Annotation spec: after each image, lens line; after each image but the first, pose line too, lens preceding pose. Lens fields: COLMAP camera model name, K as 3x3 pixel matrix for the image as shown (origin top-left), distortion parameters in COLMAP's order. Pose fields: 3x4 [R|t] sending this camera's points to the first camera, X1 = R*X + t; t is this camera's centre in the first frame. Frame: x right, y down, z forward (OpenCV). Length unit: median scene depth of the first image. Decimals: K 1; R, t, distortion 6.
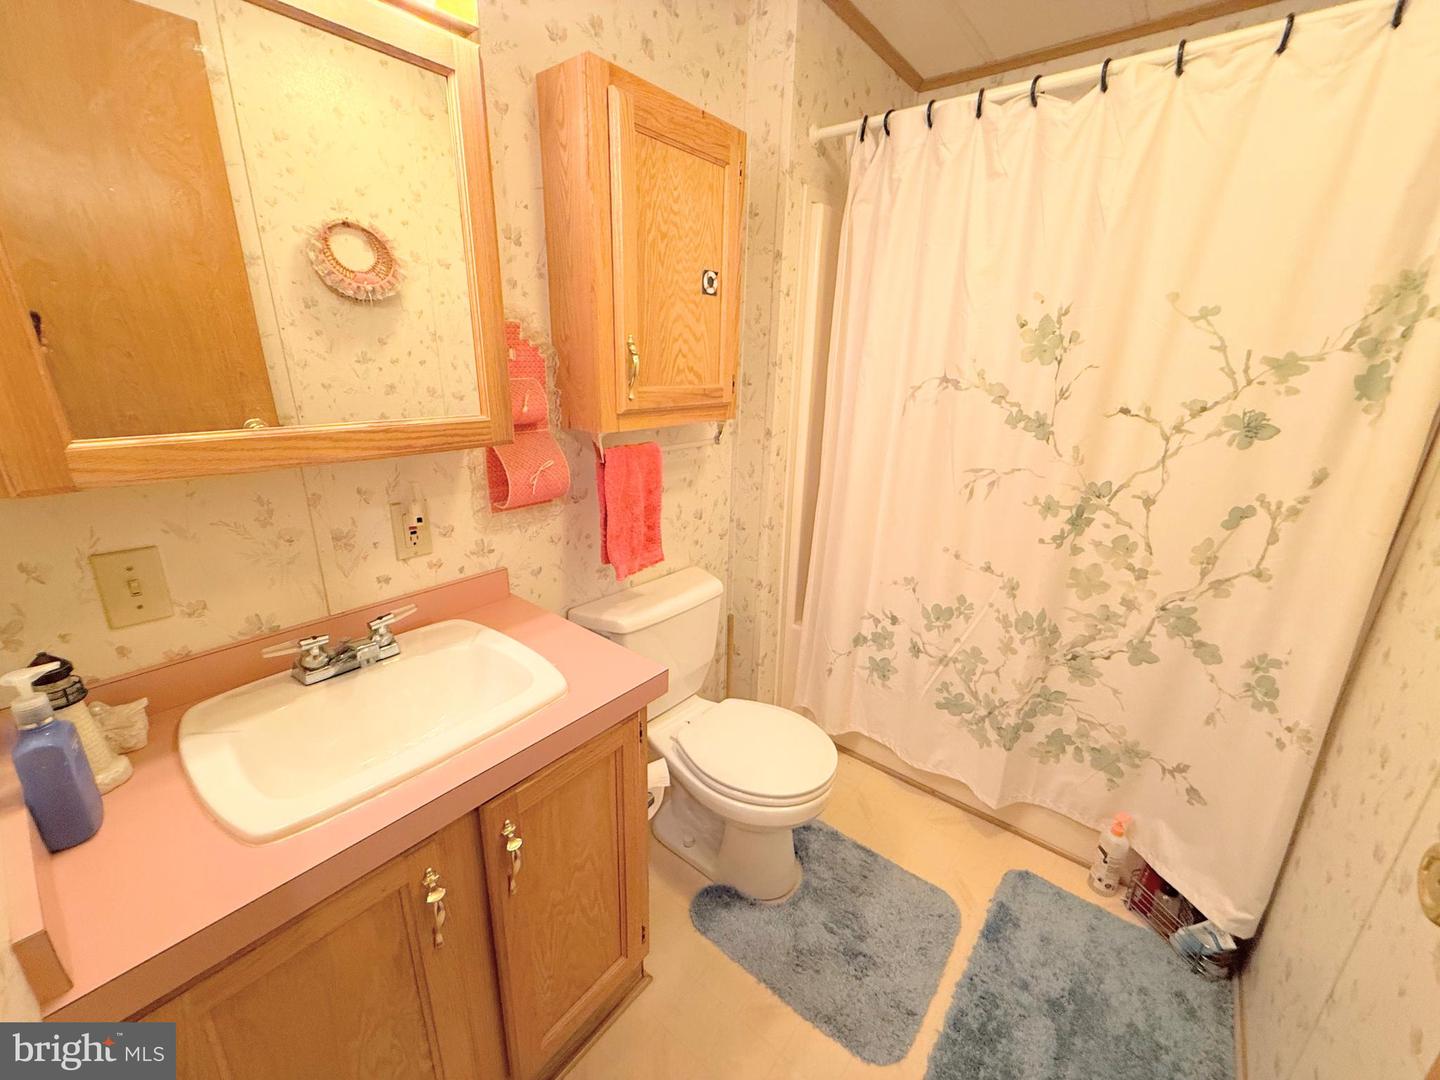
lens RADIAL K [[576.5, 0, 716.2], [0, 576.5, 541.5], [0, 0, 1]] dist [-0.002128, 0.000654]
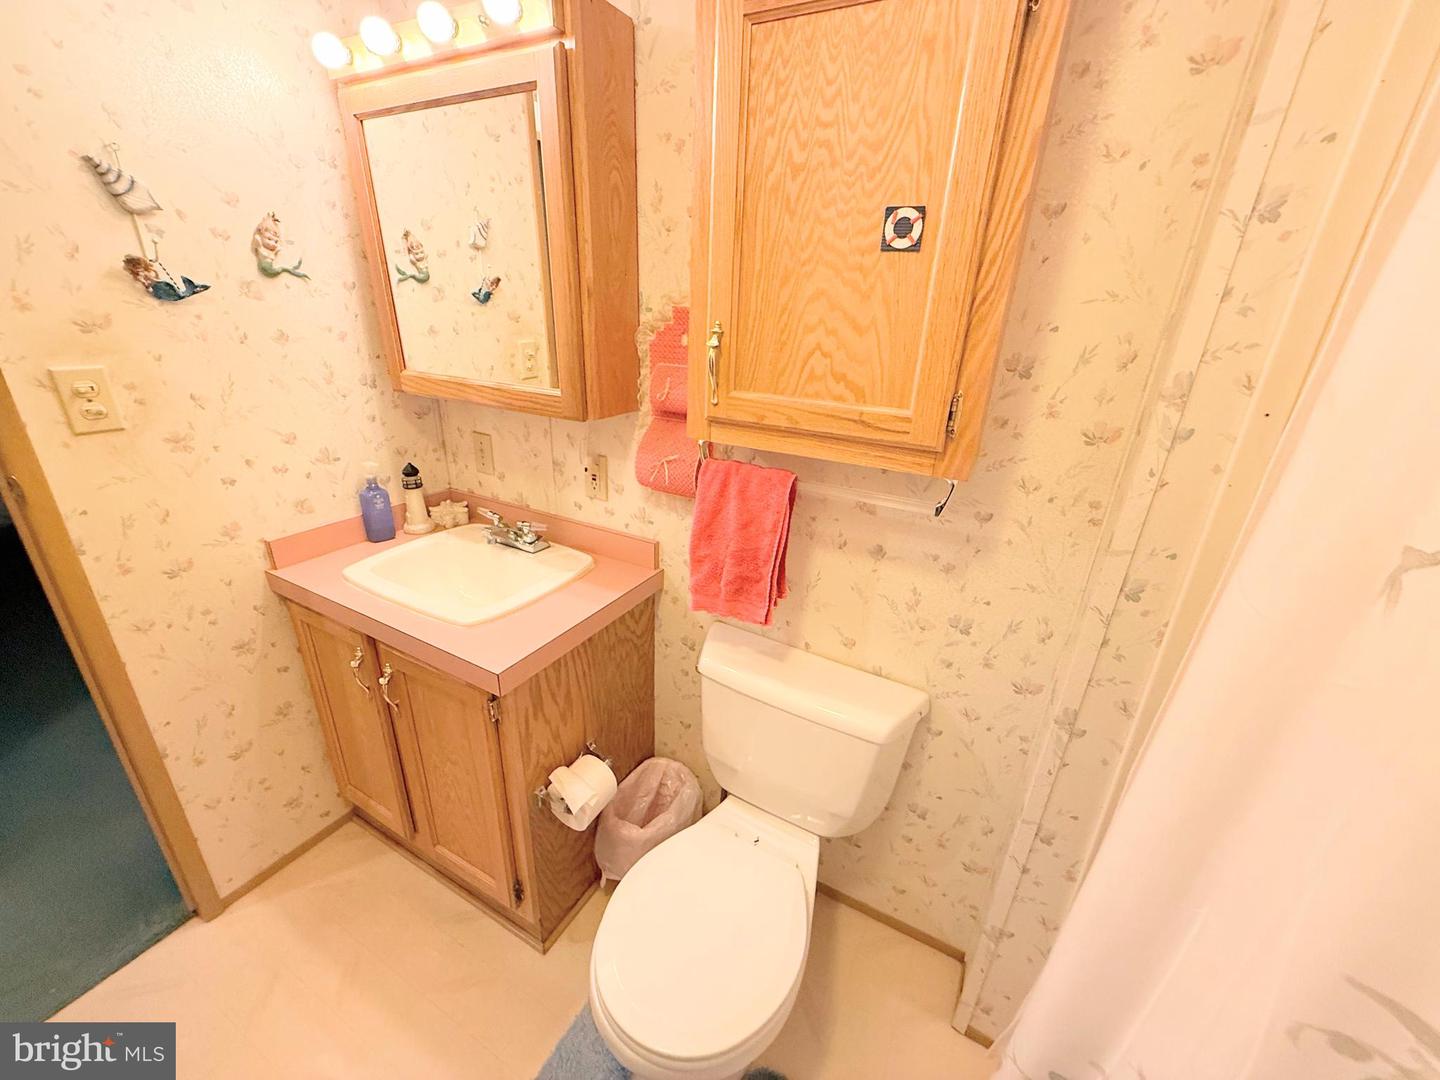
lens RADIAL K [[576.5, 0, 716.2], [0, 576.5, 541.5], [0, 0, 1]] dist [-0.002128, 0.000654]
pose [[0.181133, 0.358592, -0.915753, 0.602526], [-0.336057, 0.897673, 0.285041, -0.286602], [0.924260, 0.256115, 0.283105, 0.783316]]
